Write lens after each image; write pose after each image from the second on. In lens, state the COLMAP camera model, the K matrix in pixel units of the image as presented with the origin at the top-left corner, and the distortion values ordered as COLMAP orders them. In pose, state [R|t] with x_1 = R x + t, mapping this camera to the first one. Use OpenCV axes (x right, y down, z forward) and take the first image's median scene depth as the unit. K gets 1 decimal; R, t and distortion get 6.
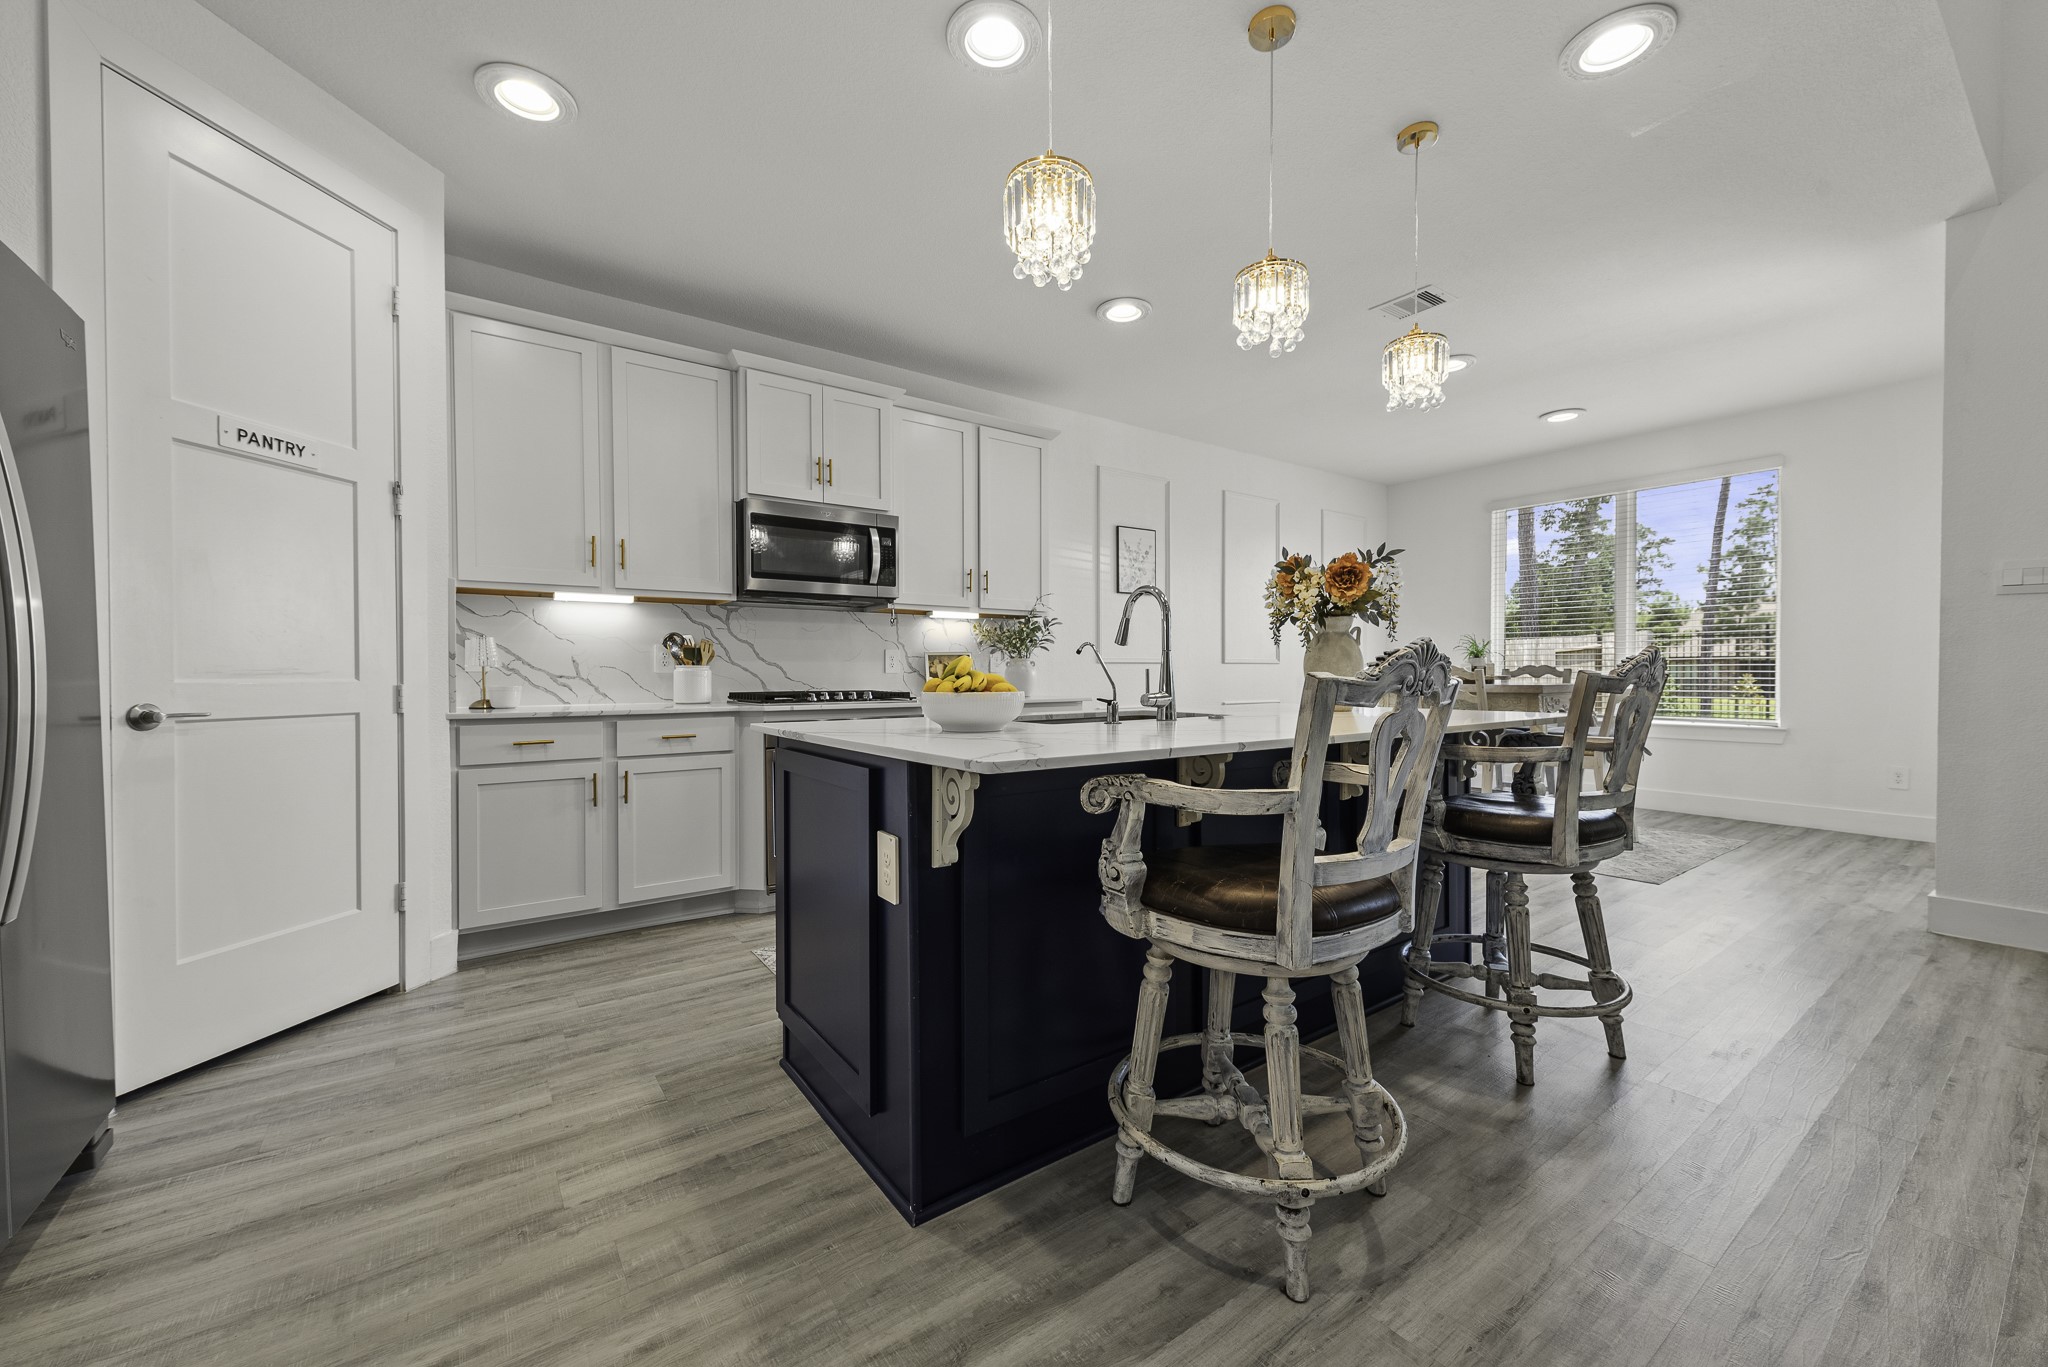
lens RADIAL K [[806.3, 0, 1028.4], [0, 806.3, 684.8], [0, 0, 1]] dist [0.011103, -0.002940]
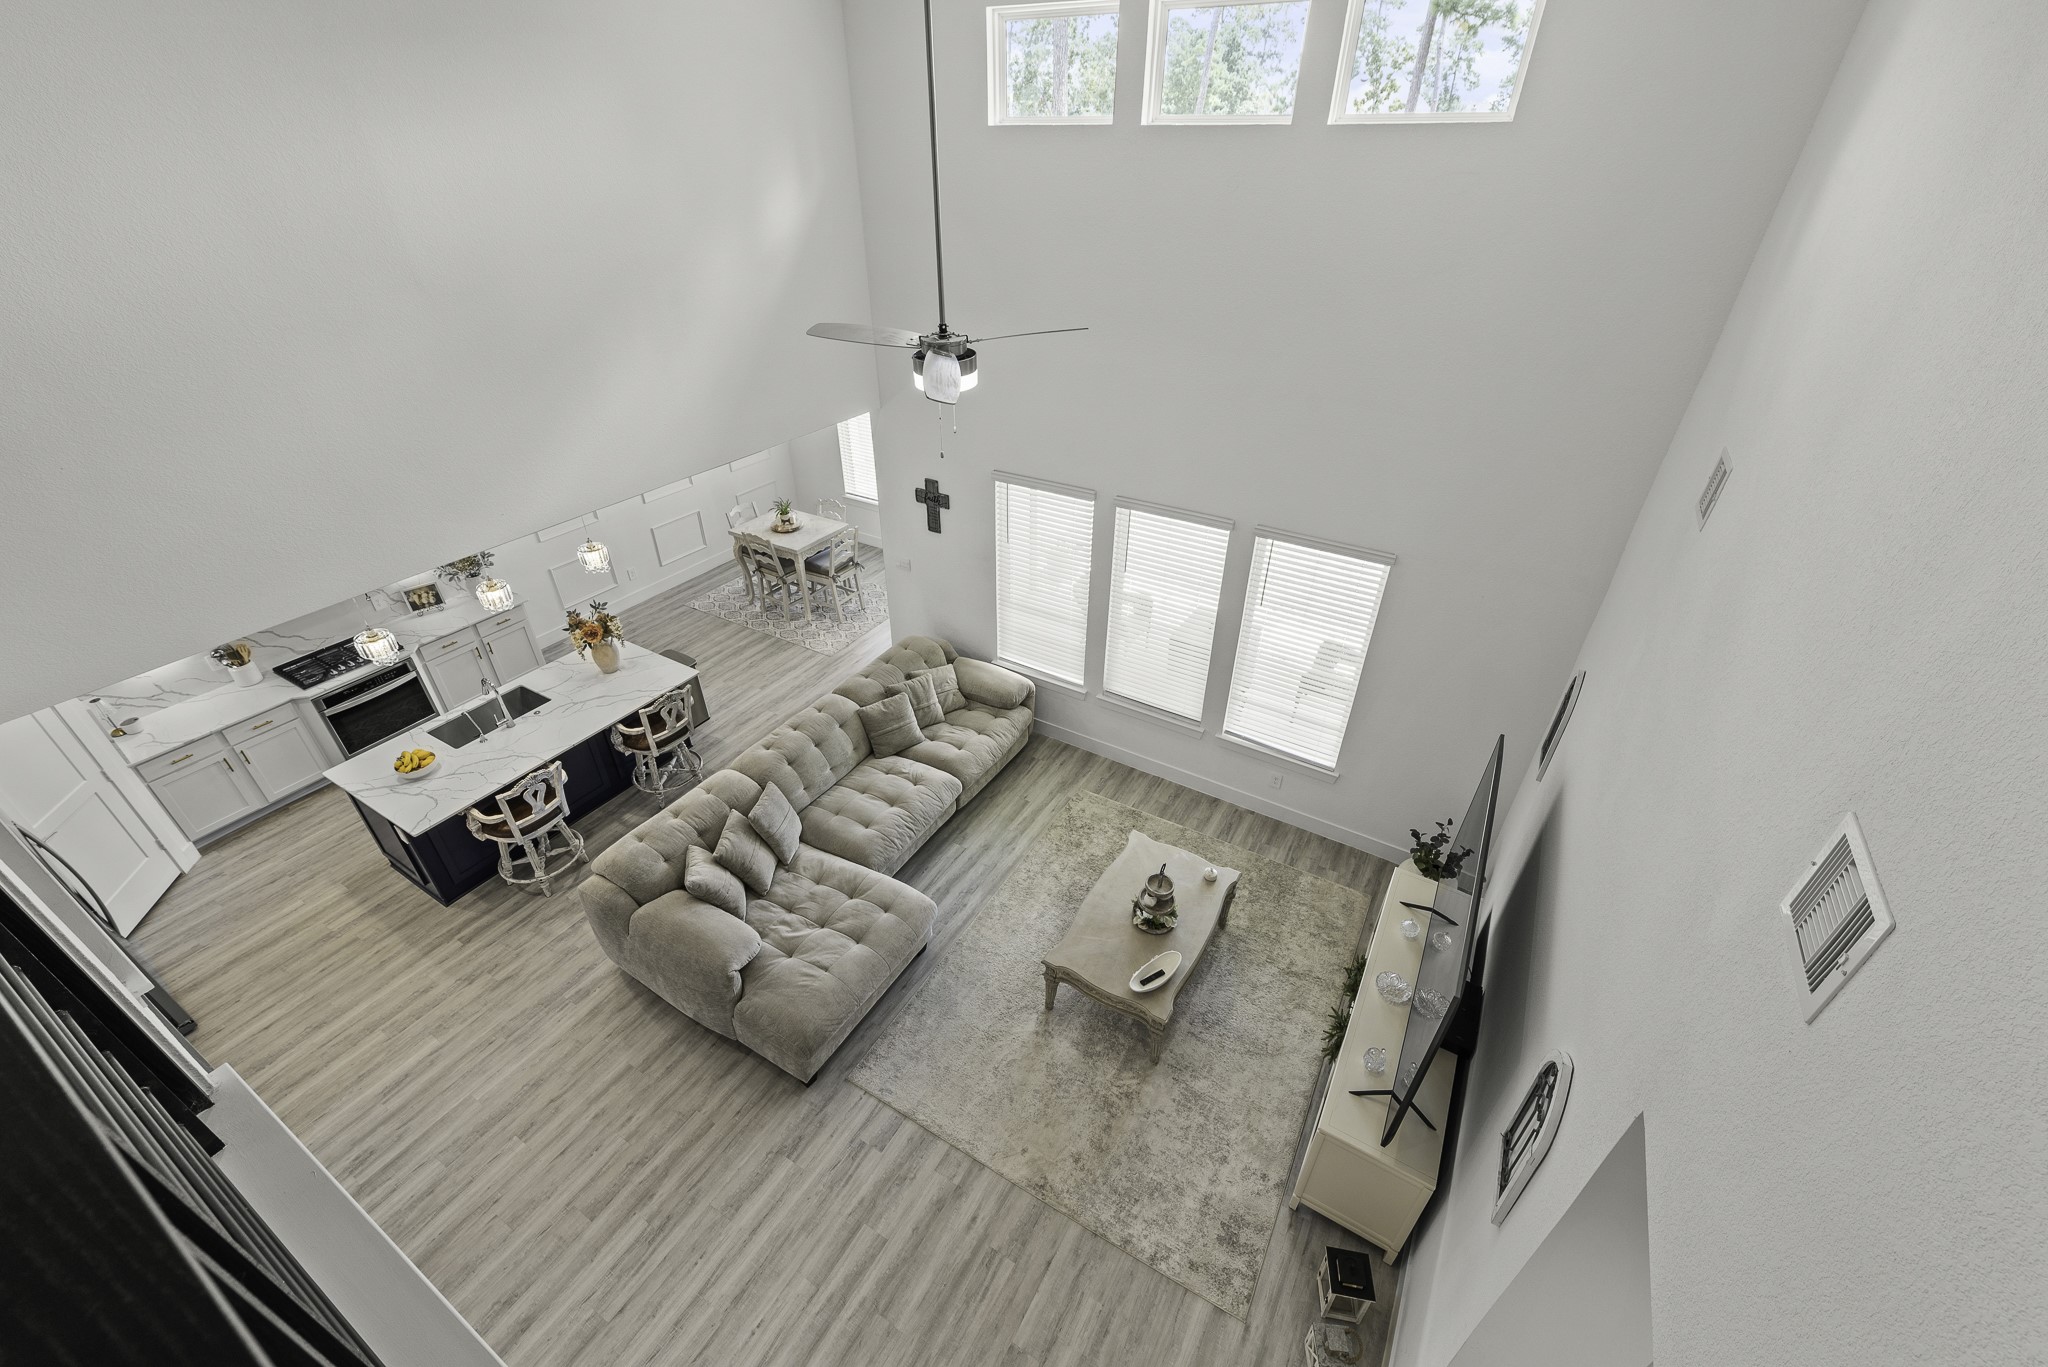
lens RADIAL K [[806.3, 0, 1022.3], [0, 806.3, 687.0], [0, 0, 1]] dist [0.011103, -0.002940]
pose [[0.917563, -0.211737, 0.336519, 0.686867], [-0.004763, 0.840482, 0.541818, -1.225326], [-0.397562, -0.498755, 0.770187, -1.343756]]
